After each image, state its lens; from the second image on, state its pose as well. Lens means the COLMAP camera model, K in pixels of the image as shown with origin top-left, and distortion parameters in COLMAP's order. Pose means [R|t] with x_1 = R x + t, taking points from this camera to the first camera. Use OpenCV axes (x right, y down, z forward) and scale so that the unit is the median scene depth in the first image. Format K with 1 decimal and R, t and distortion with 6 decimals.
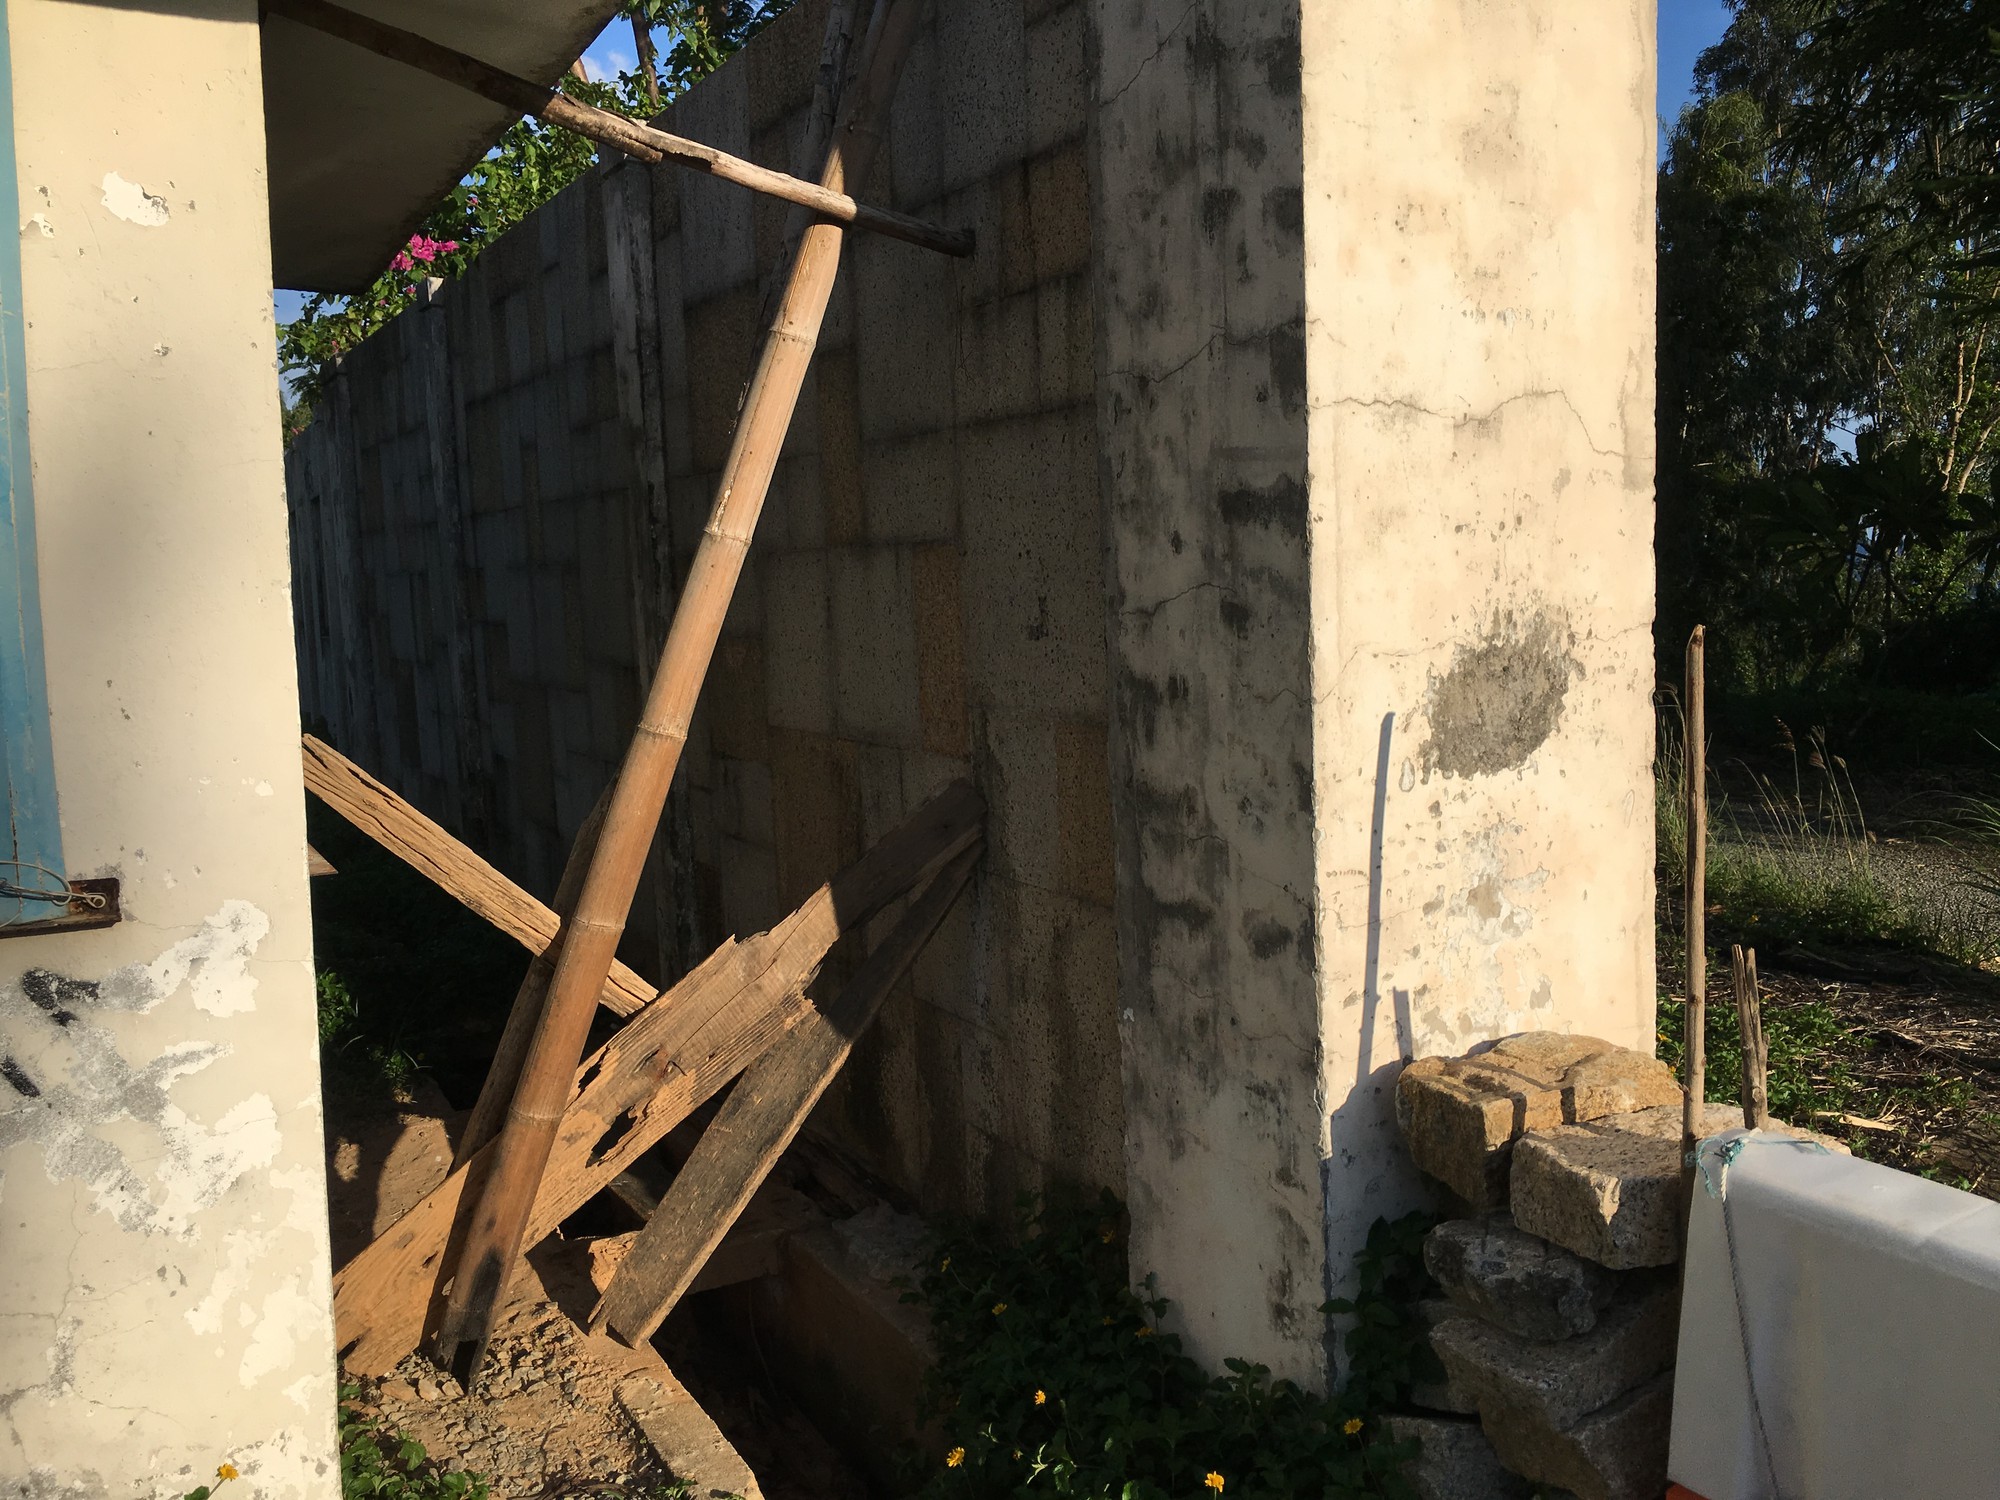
lens RADIAL K [[1705.3, 0, 996.6], [0, 1705.3, 722.4], [0, 0, 1]] dist [0.081509, -0.103099]
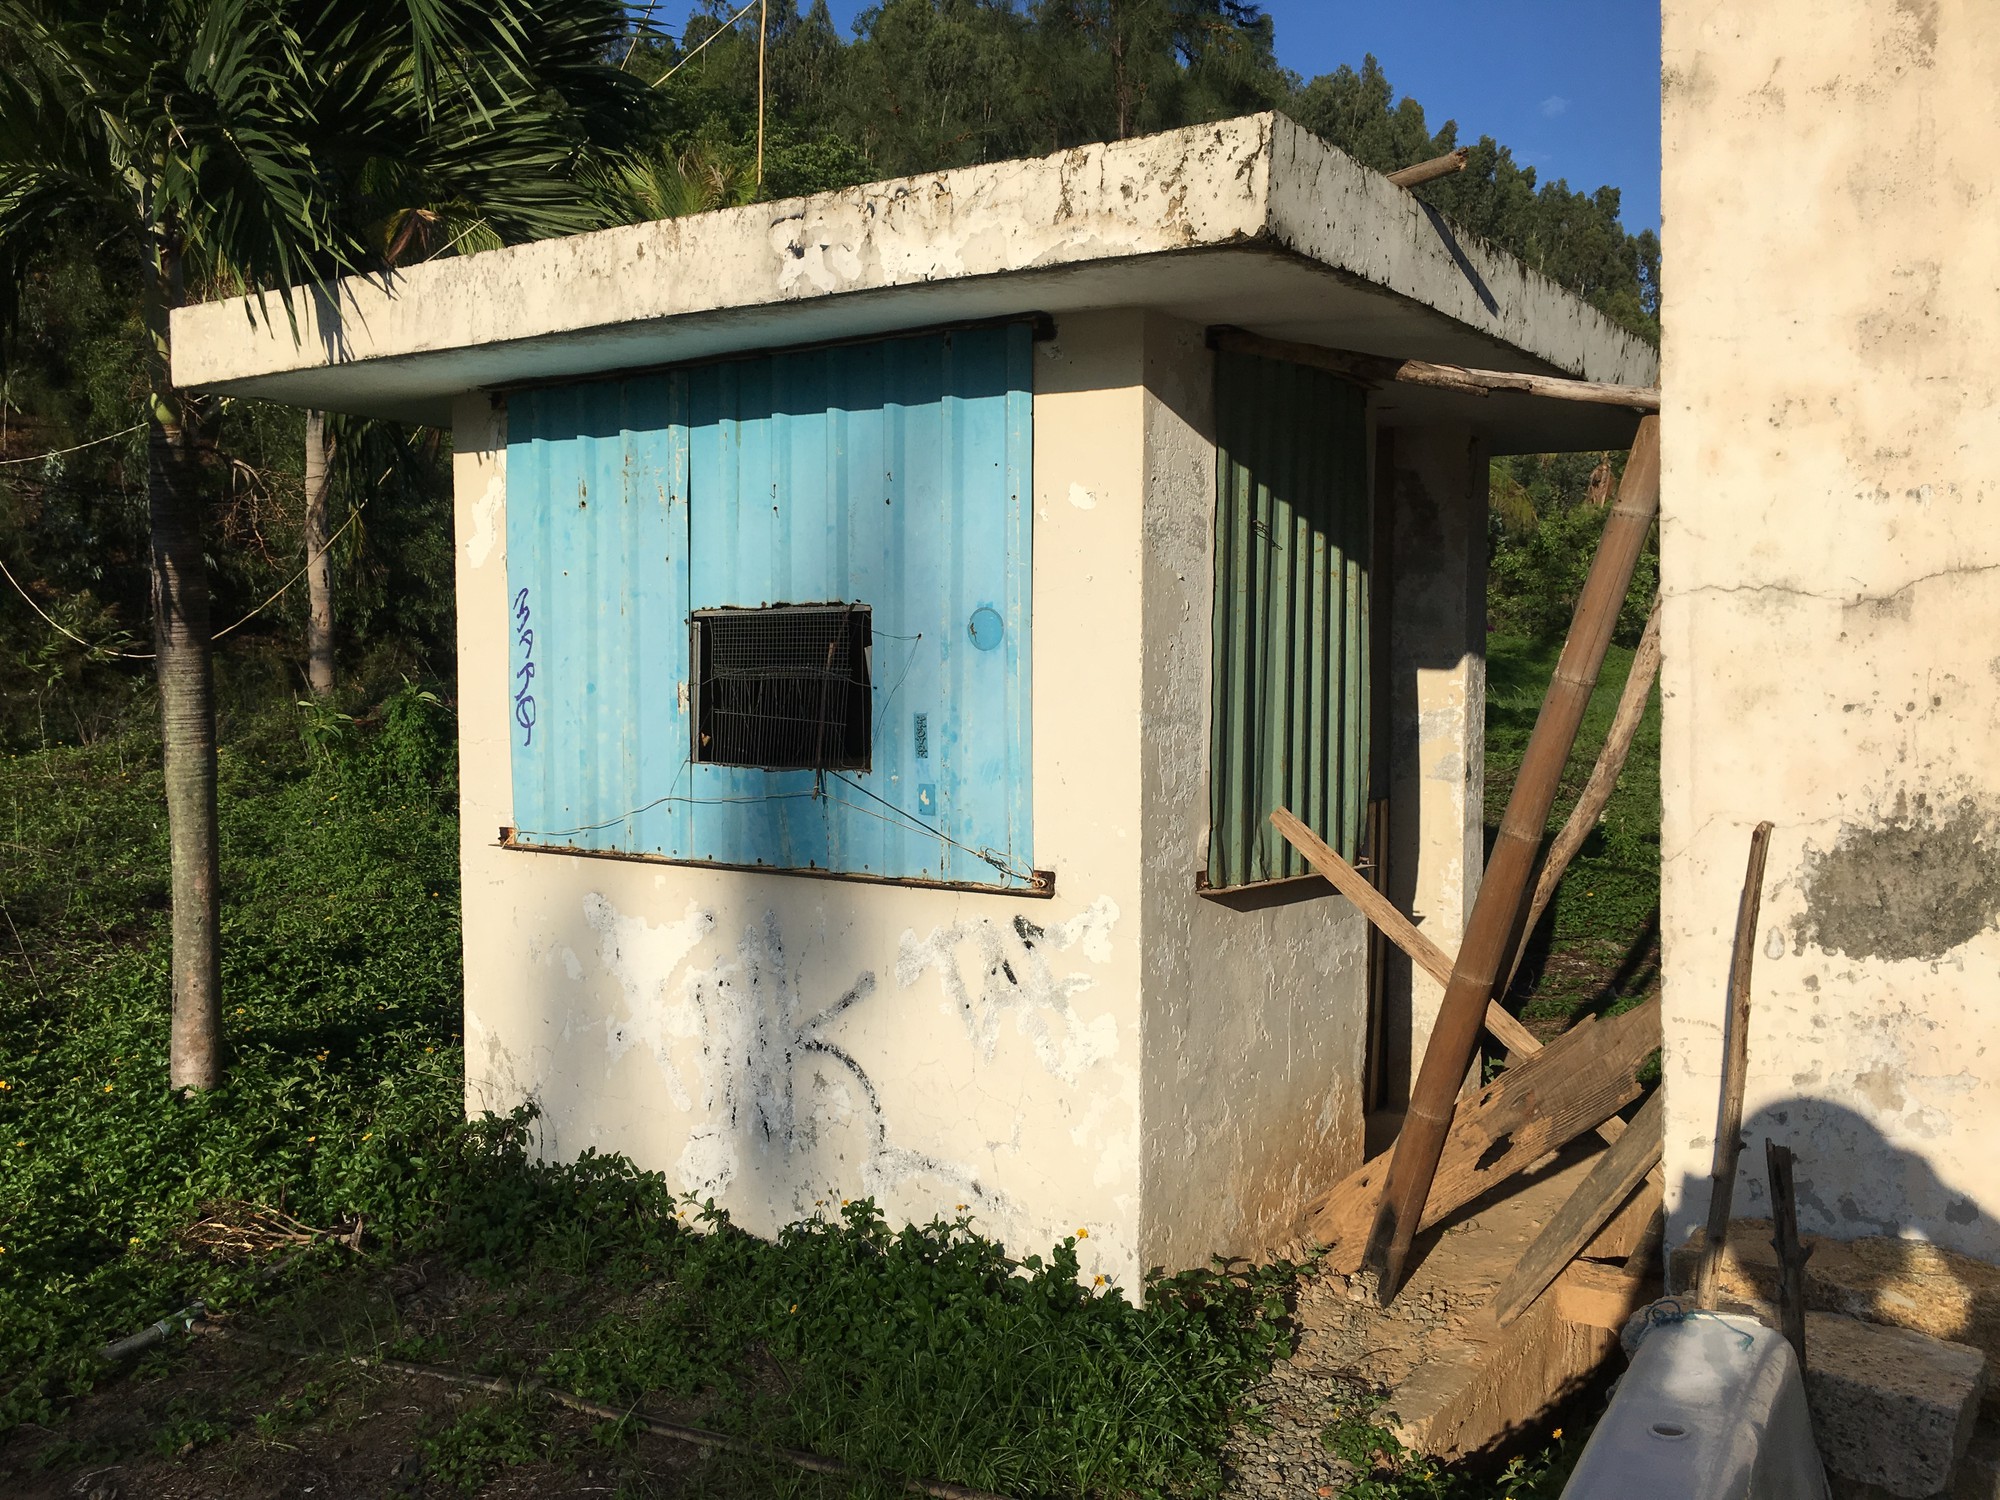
lens RADIAL K [[1705.3, 0, 996.6], [0, 1705.3, 722.4], [0, 0, 1]] dist [0.081509, -0.103099]
pose [[0.479377, 0.052215, -0.876054, 0.908149], [-0.084732, 0.996319, 0.013017, -0.074765], [0.873509, 0.067989, 0.482037, 0.078319]]
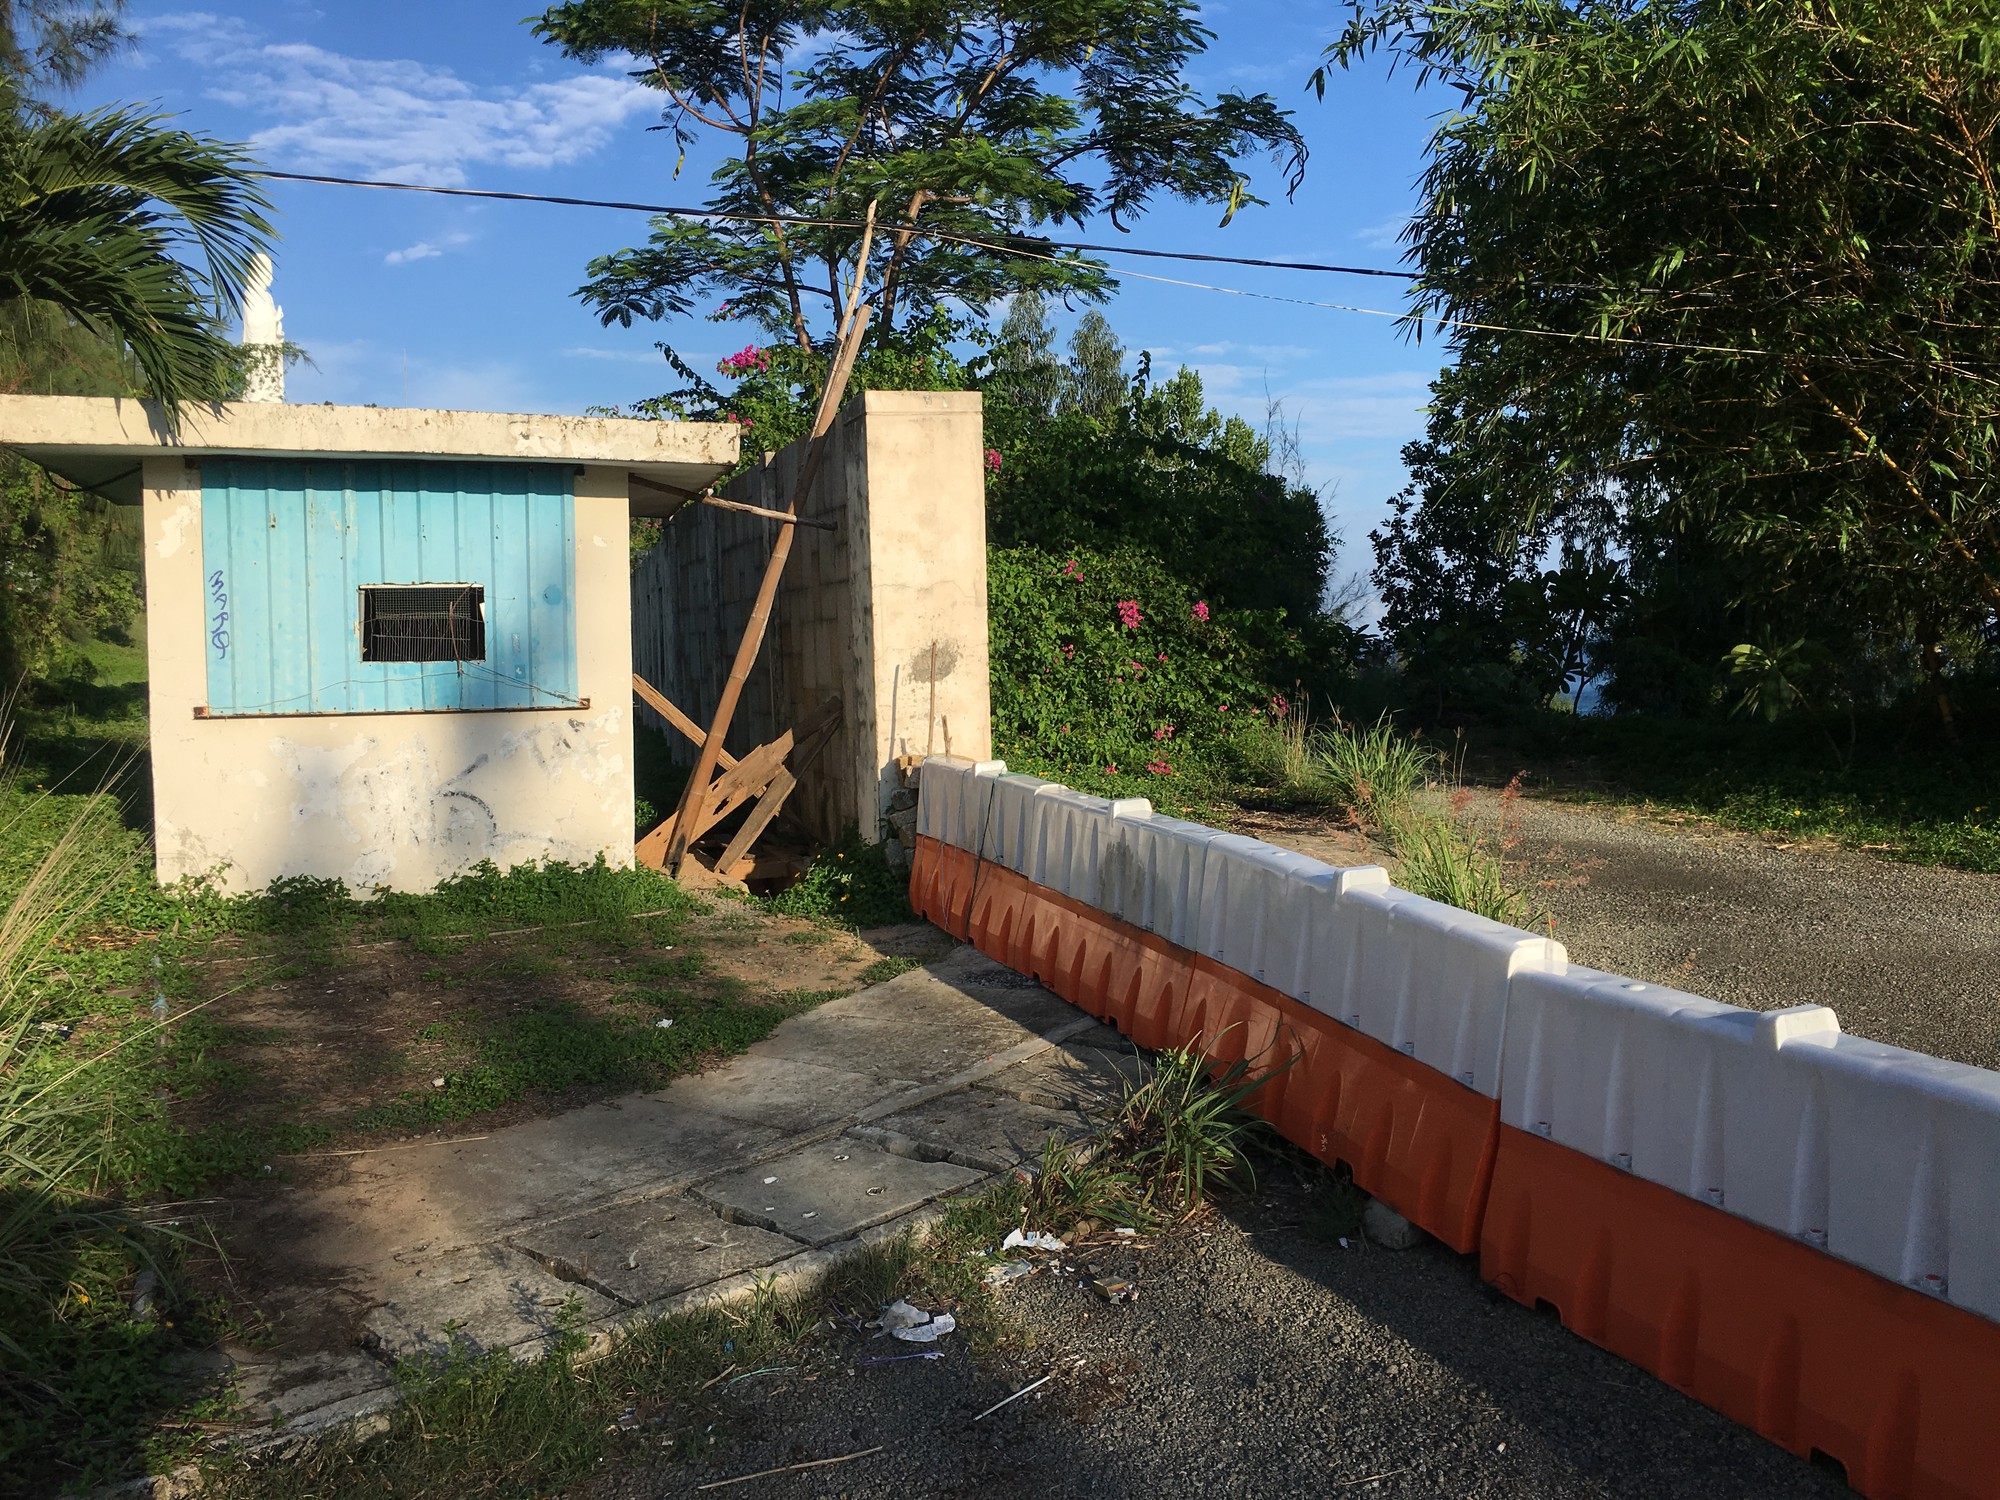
lens RADIAL K [[1667.8, 0, 1000.0], [0, 1667.8, 670.4], [0, 0, 1]] dist [0.002920, 0.000552]
pose [[0.983467, 0.010351, -0.180790, 1.107314], [-0.023242, 0.997323, -0.069332, 0.255683], [0.179588, 0.072388, 0.981075, -2.576383]]
